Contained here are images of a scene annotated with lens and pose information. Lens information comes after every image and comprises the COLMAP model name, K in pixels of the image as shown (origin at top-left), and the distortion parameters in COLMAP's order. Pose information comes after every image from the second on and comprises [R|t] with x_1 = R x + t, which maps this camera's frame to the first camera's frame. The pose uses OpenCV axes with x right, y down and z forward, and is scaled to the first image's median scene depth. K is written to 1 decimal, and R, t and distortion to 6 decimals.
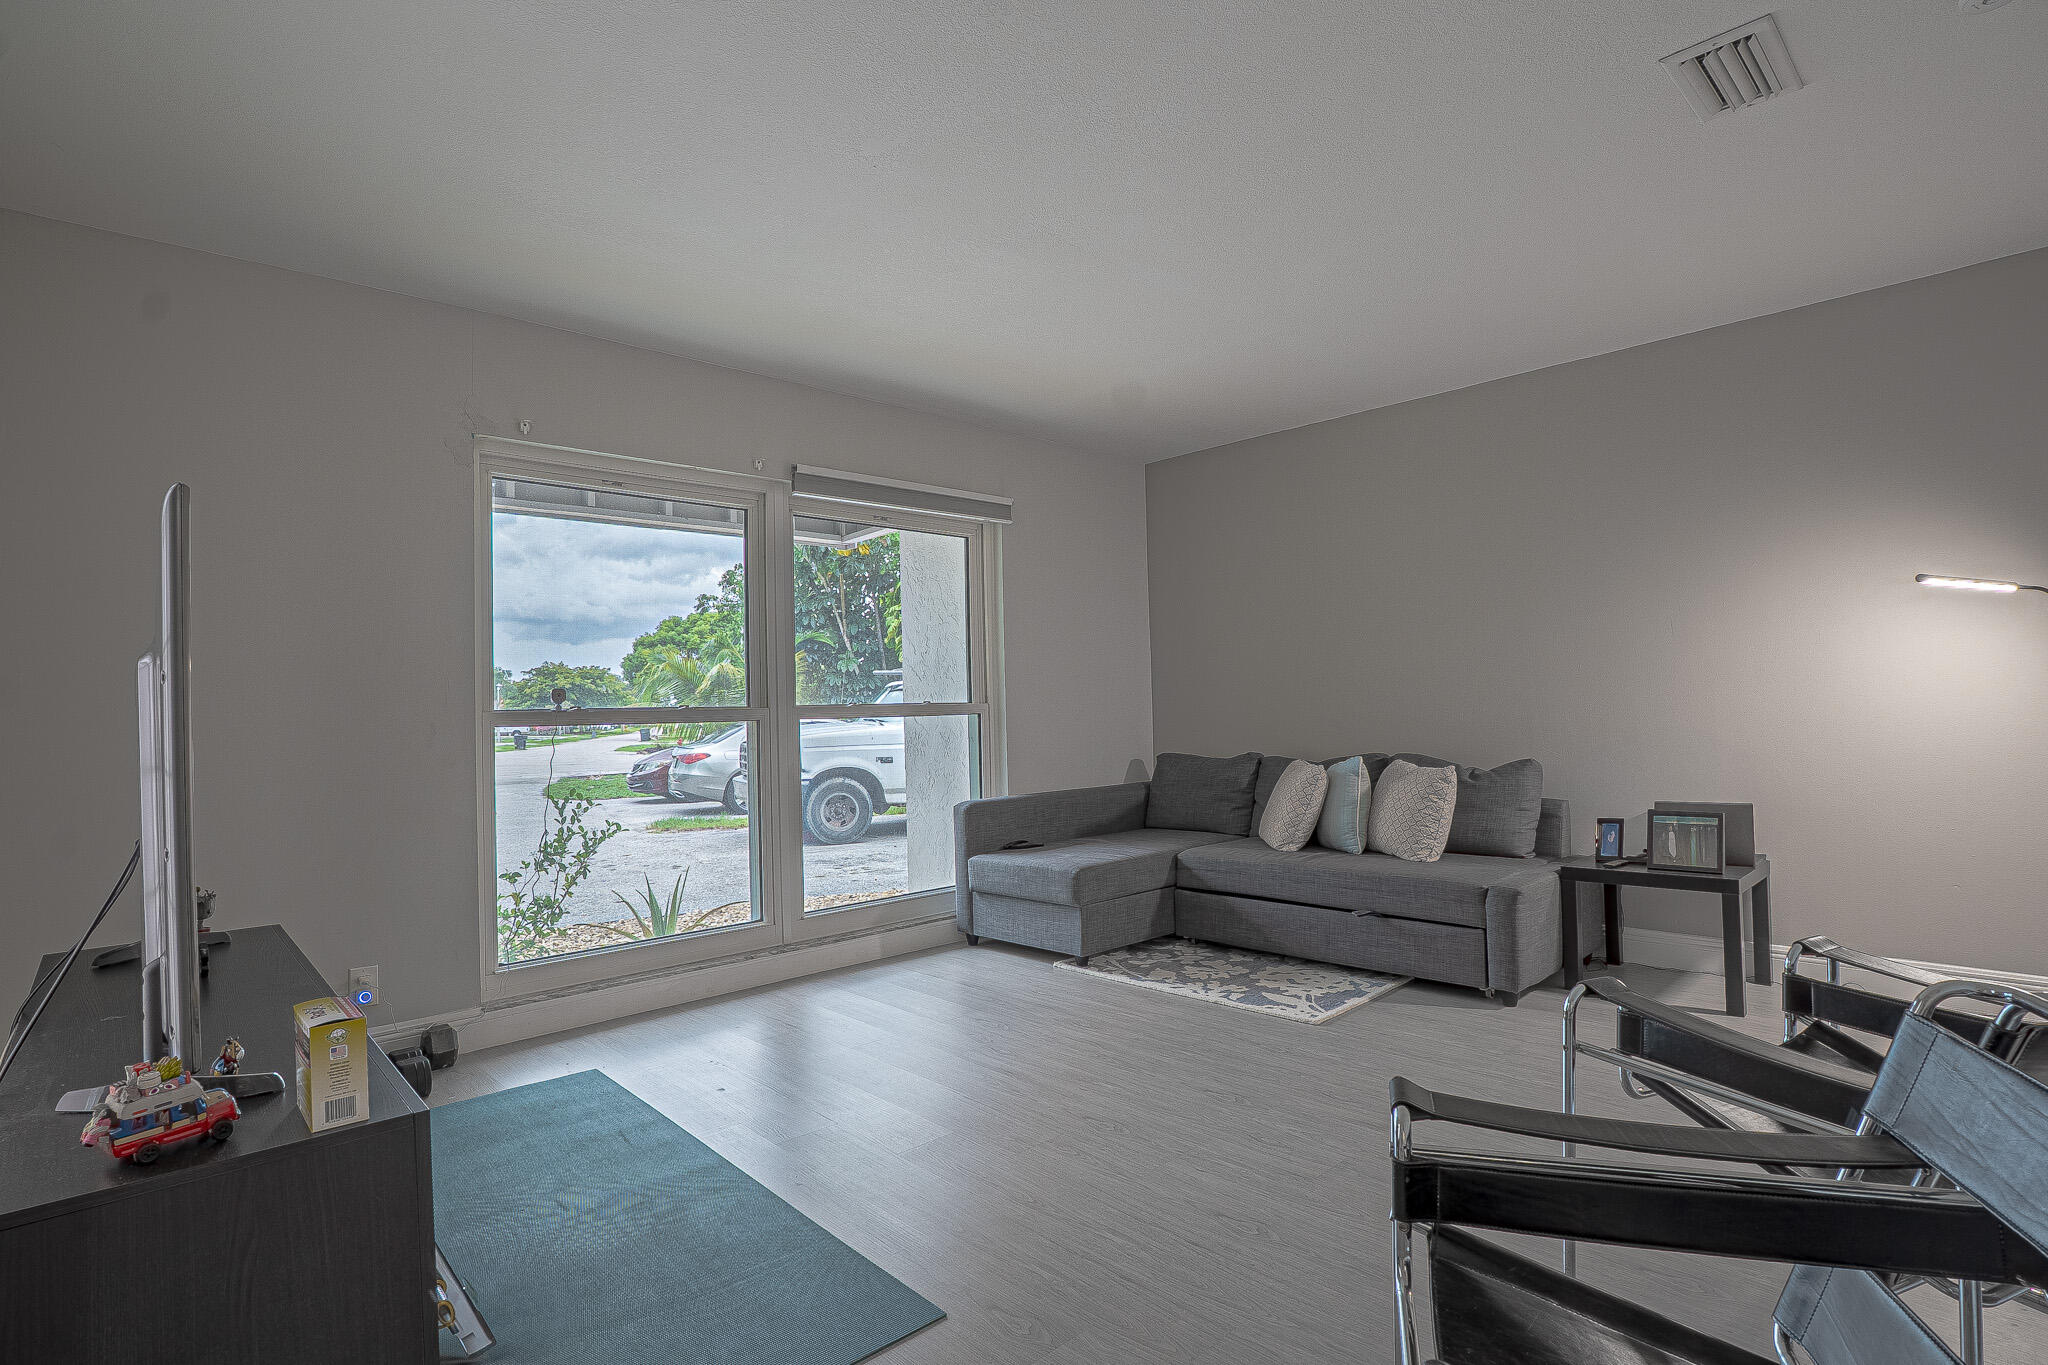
lens RADIAL K [[989.9, 0, 1007.0], [0, 989.9, 691.4], [0, 0, 1]] dist [-0.036736, 0.000094]
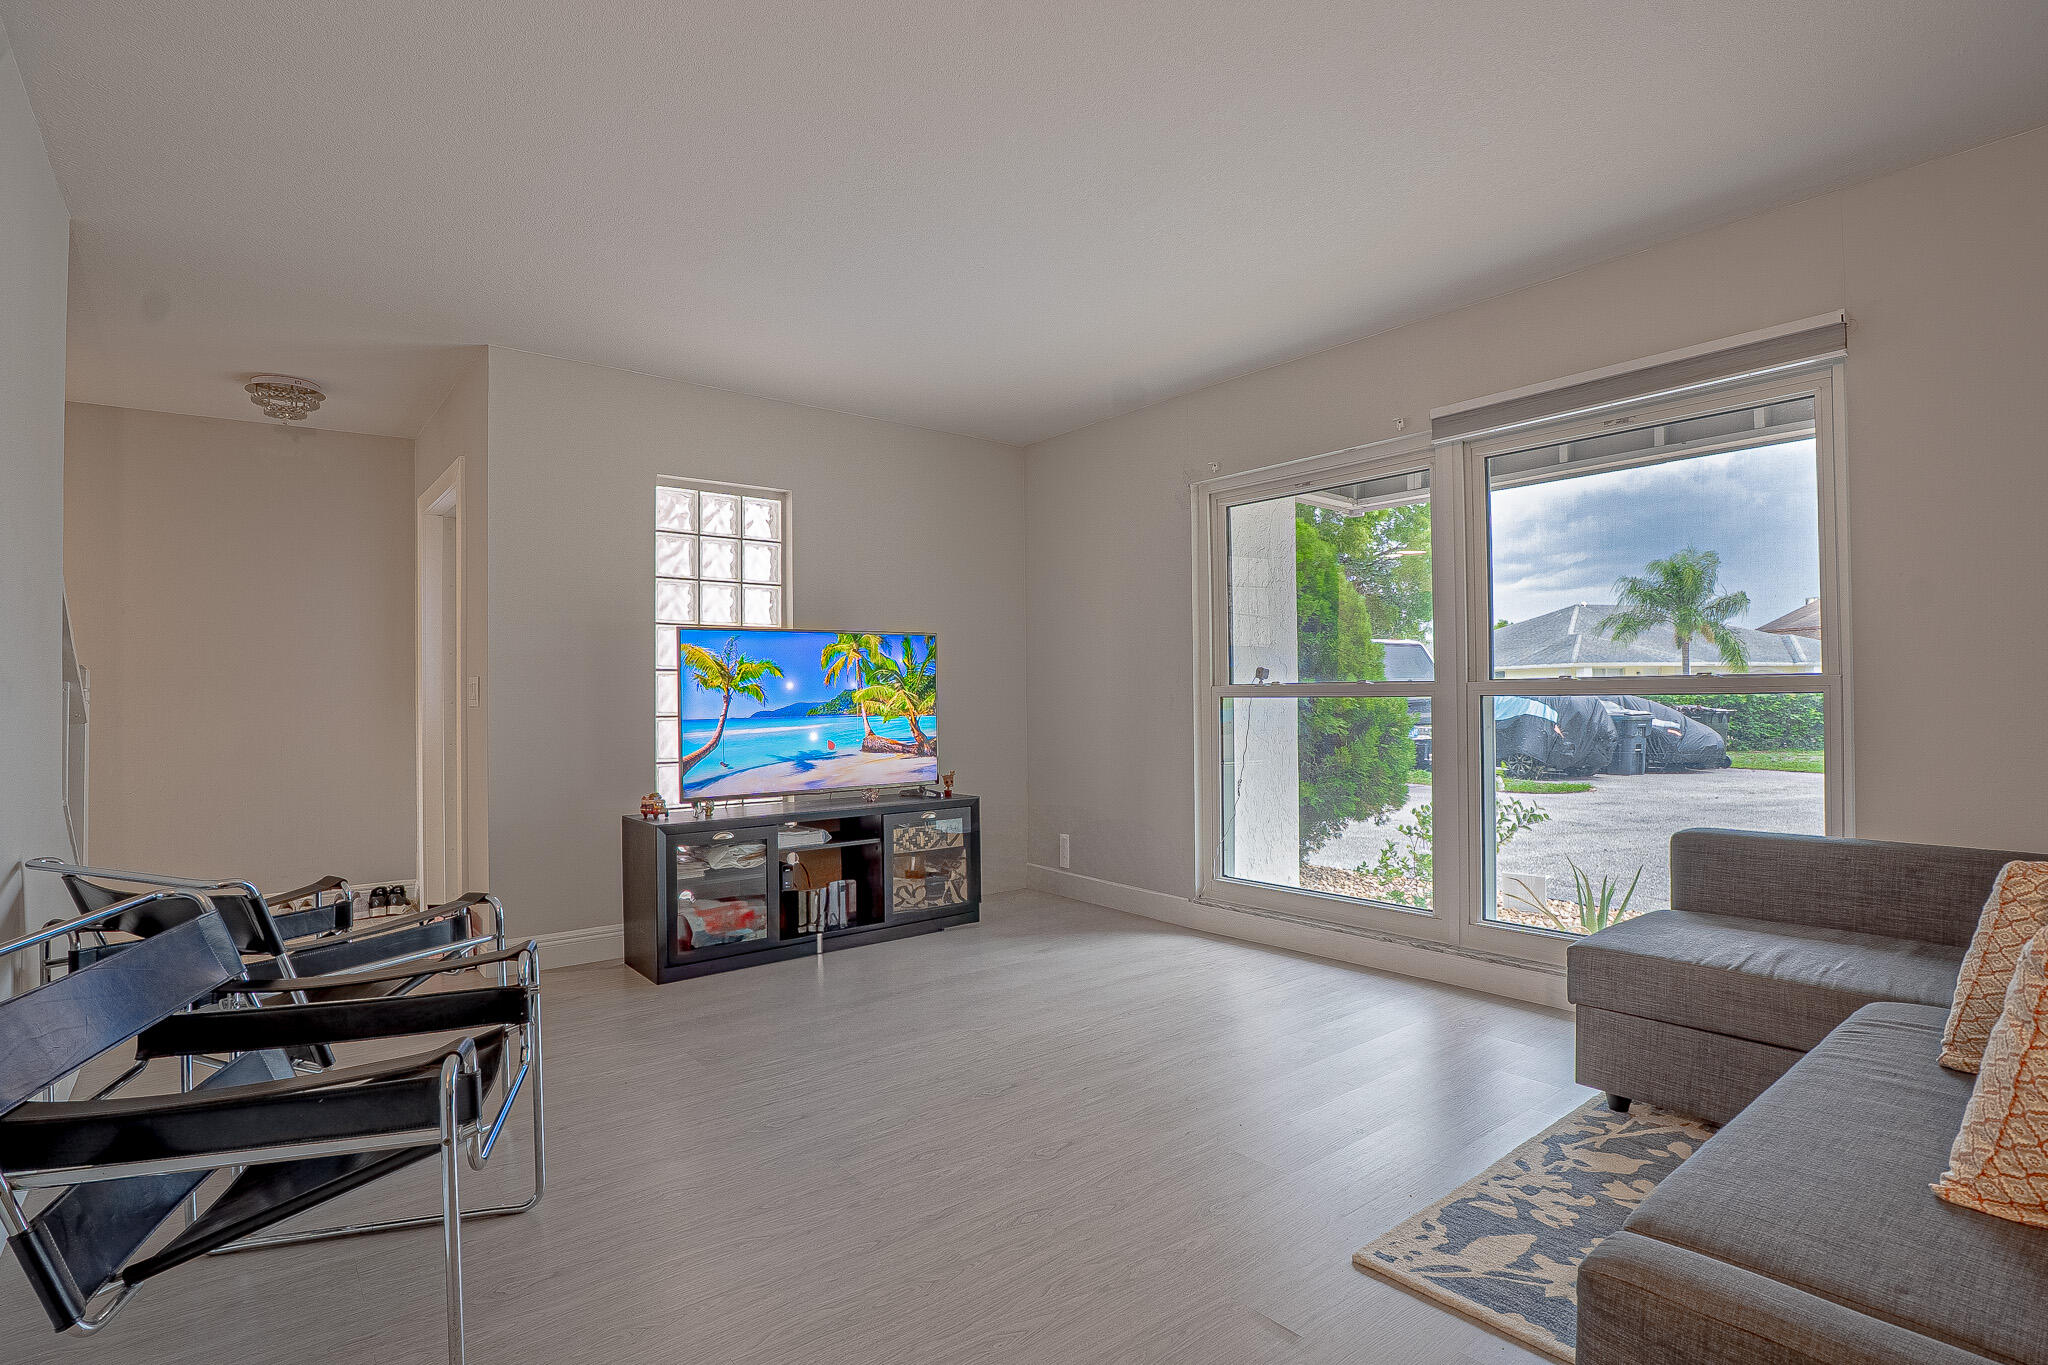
lens RADIAL K [[989.9, 0, 1007.0], [0, 989.9, 691.4], [0, 0, 1]] dist [-0.036736, 0.000094]
pose [[-0.066666, 0.022032, -0.997532, 0.754729], [0.031931, 0.999291, 0.019937, -0.006406], [0.997264, -0.030523, -0.067322, 0.724129]]
